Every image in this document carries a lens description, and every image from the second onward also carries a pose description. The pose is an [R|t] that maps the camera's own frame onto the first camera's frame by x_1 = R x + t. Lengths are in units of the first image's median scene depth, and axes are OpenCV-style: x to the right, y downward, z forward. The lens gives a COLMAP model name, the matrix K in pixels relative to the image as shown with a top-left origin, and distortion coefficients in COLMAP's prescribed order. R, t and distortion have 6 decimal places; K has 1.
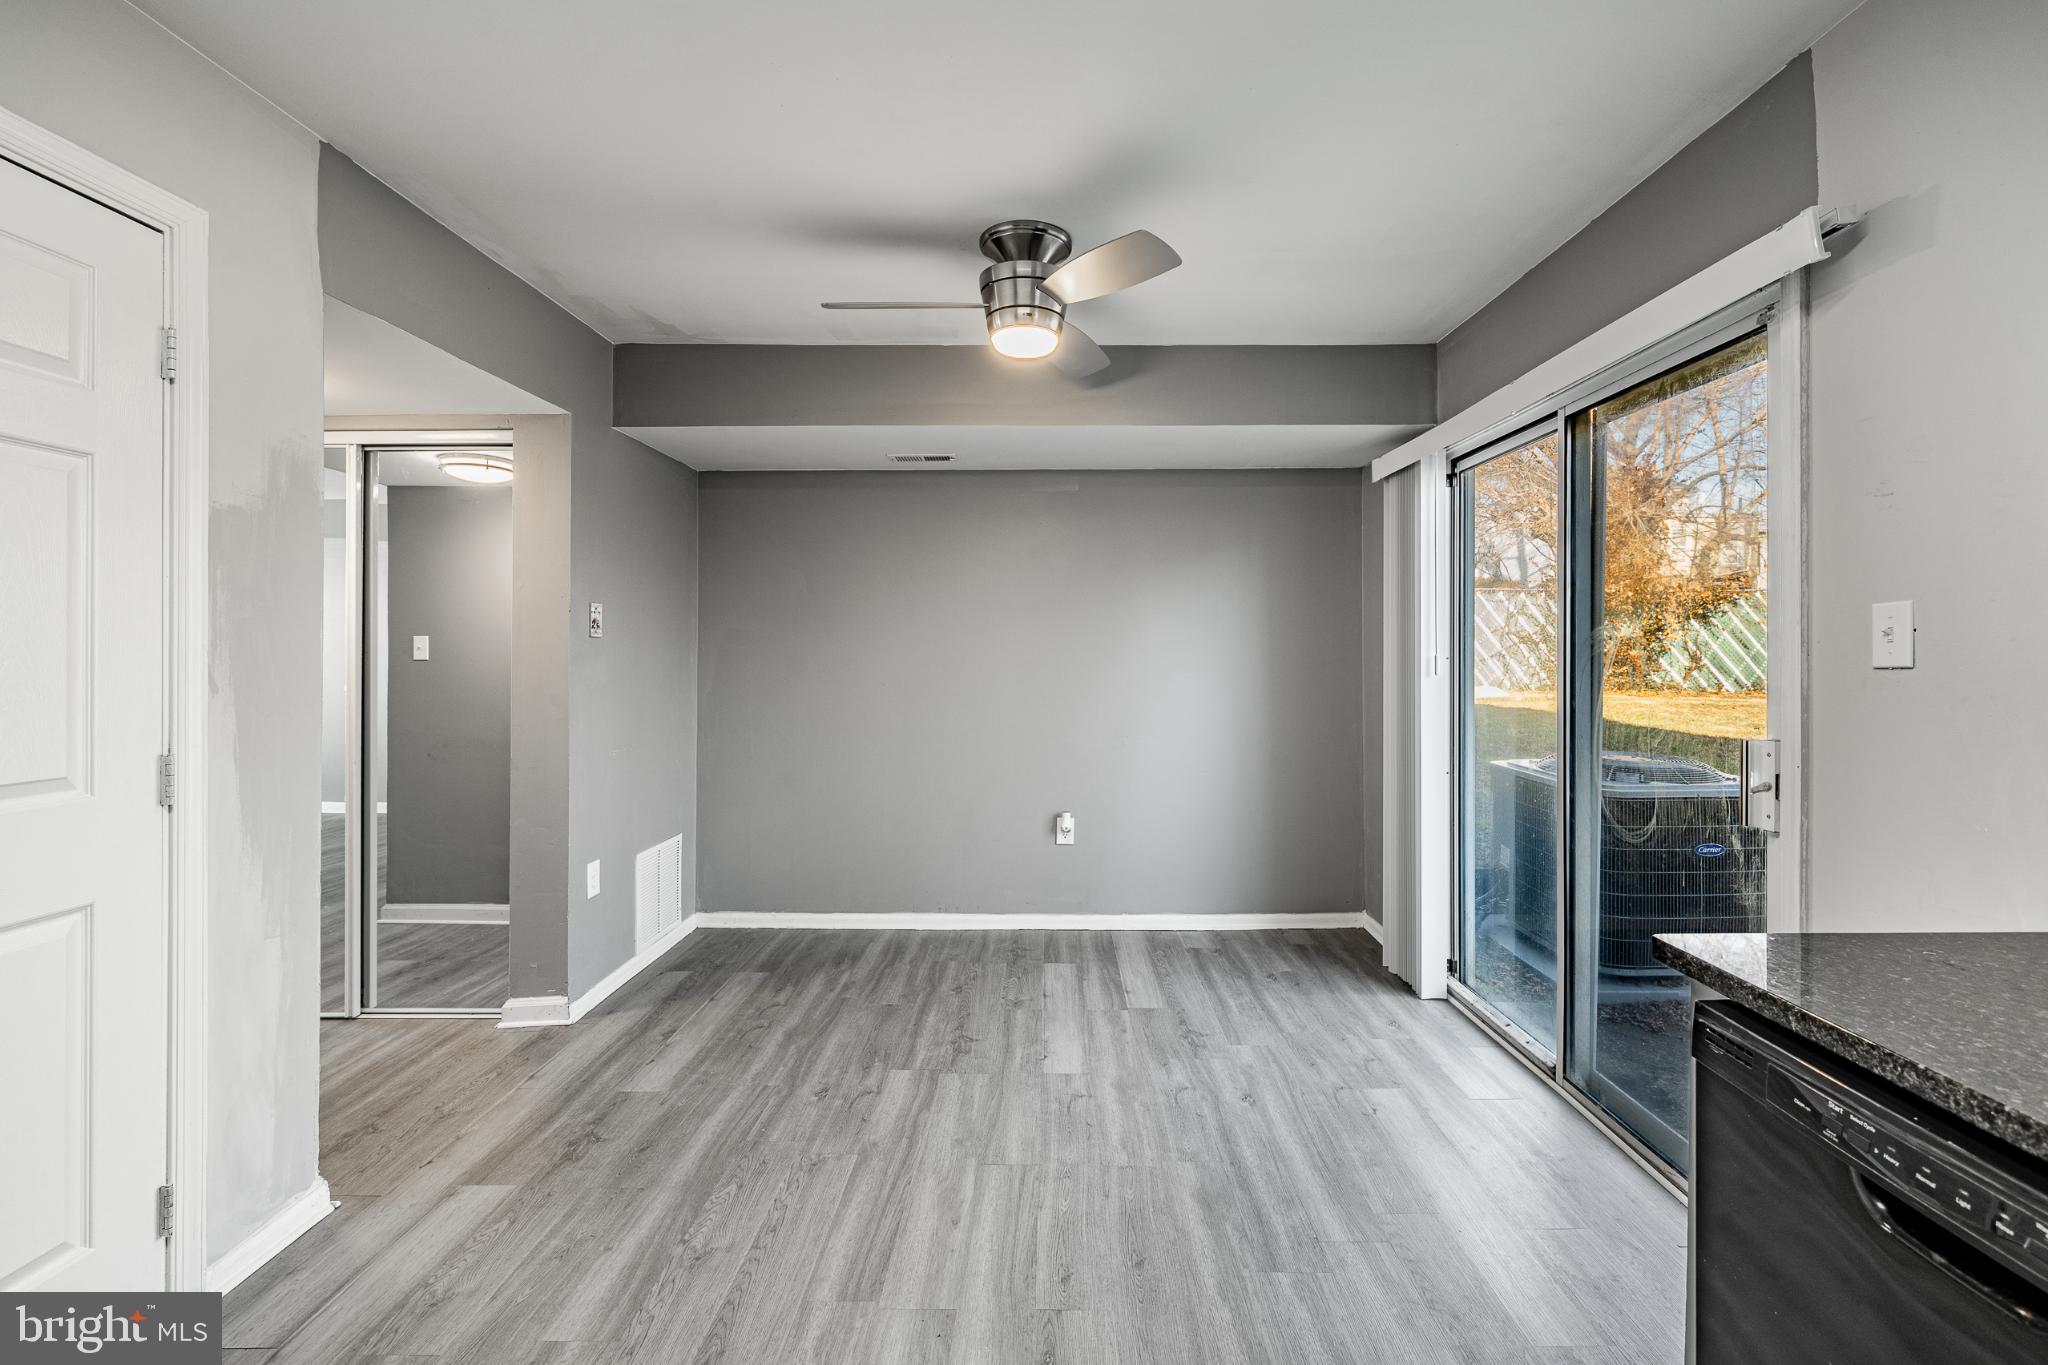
lens RADIAL K [[841.2, 0, 1047.5], [0, 841.2, 650.0], [0, 0, 1]] dist [-0.000452, -0.000116]
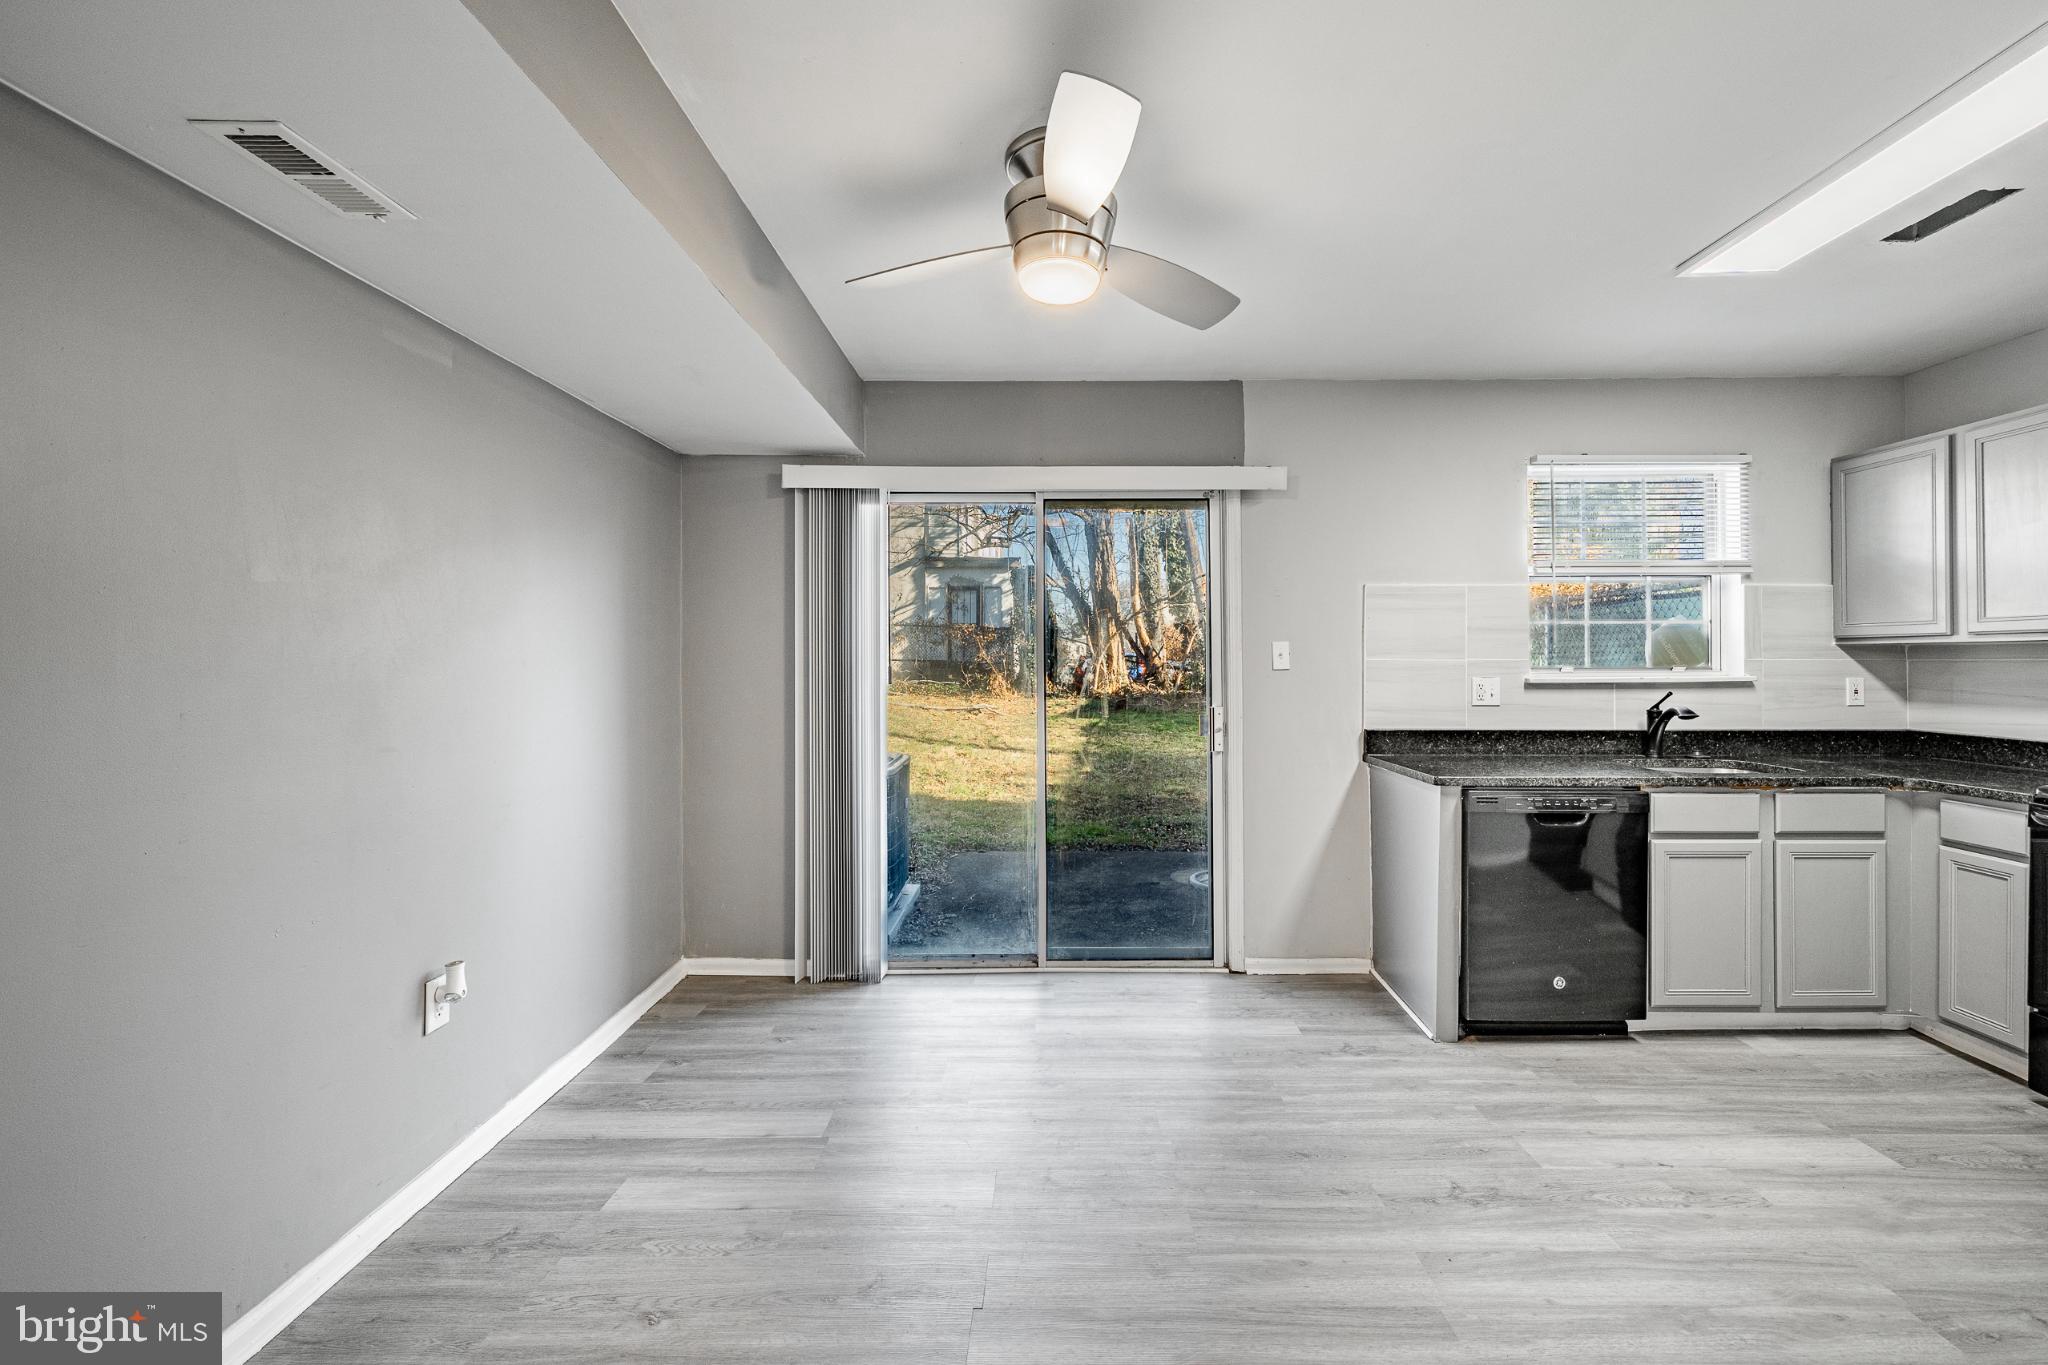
lens RADIAL K [[841.2, 0, 1052.3], [0, 841.2, 657.1], [0, 0, 1]] dist [-0.000452, -0.000116]
pose [[-0.000699, 0.004732, 0.999989, -0.764596], [-0.001445, 0.999988, -0.004733, -0.000618], [-0.999999, -0.001448, -0.000692, 0.923108]]
